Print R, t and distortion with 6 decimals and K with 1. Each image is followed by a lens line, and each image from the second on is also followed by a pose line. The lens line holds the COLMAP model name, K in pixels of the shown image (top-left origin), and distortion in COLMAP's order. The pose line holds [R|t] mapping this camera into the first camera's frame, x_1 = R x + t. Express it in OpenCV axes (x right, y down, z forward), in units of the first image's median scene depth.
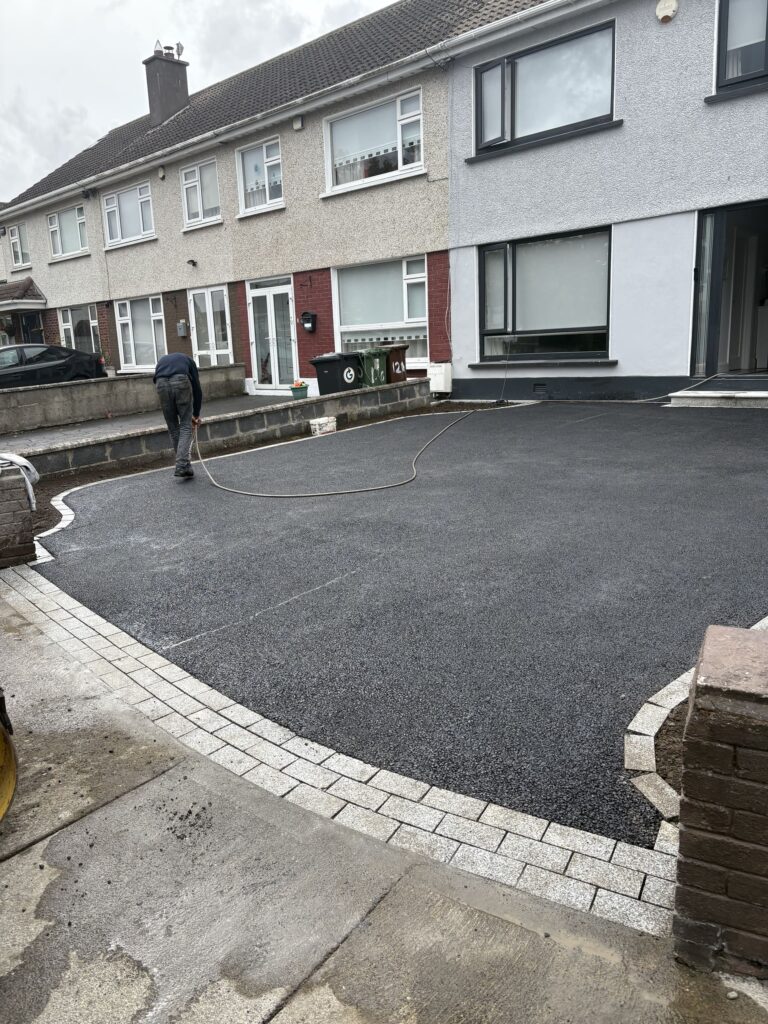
lens RADIAL K [[778.6, 0, 385.9], [0, 778.6, 520.9], [0, 0, 1]] dist [0.073663, -0.069933]
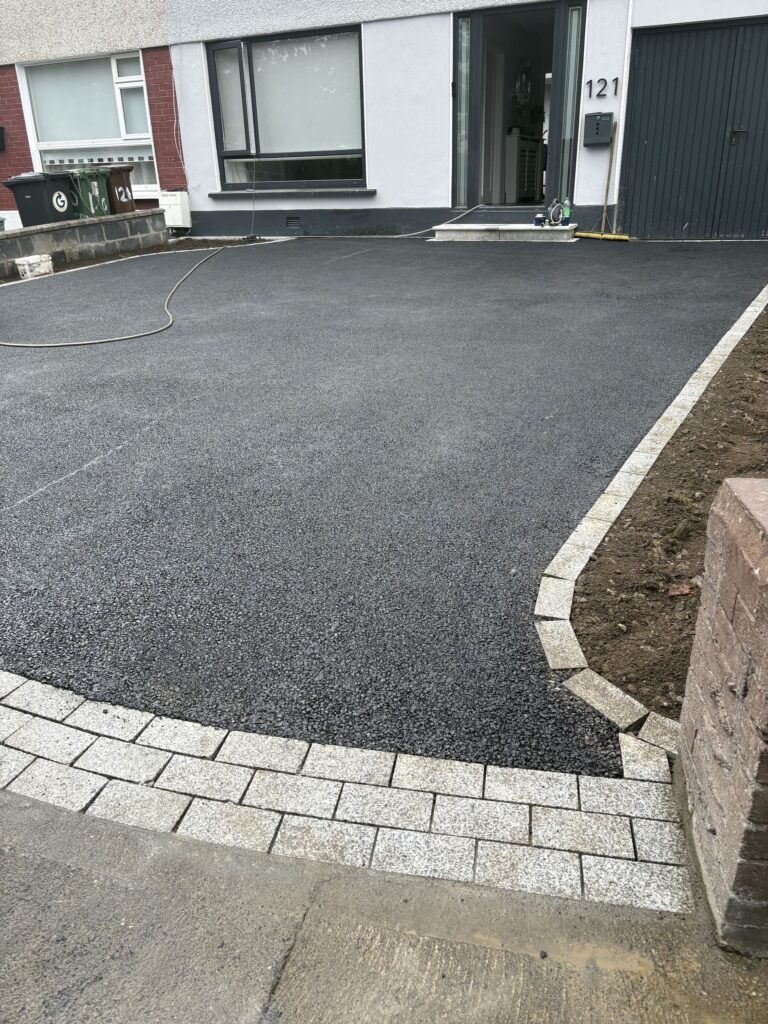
lens RADIAL K [[778.6, 0, 391.3], [0, 778.6, 502.7], [0, 0, 1]] dist [0.073663, -0.069933]
pose [[0.942716, -0.111432, 0.314434, -0.046646], [0.060940, 0.984225, 0.166093, 0.010178], [-0.327982, -0.137417, 0.934636, 0.235853]]
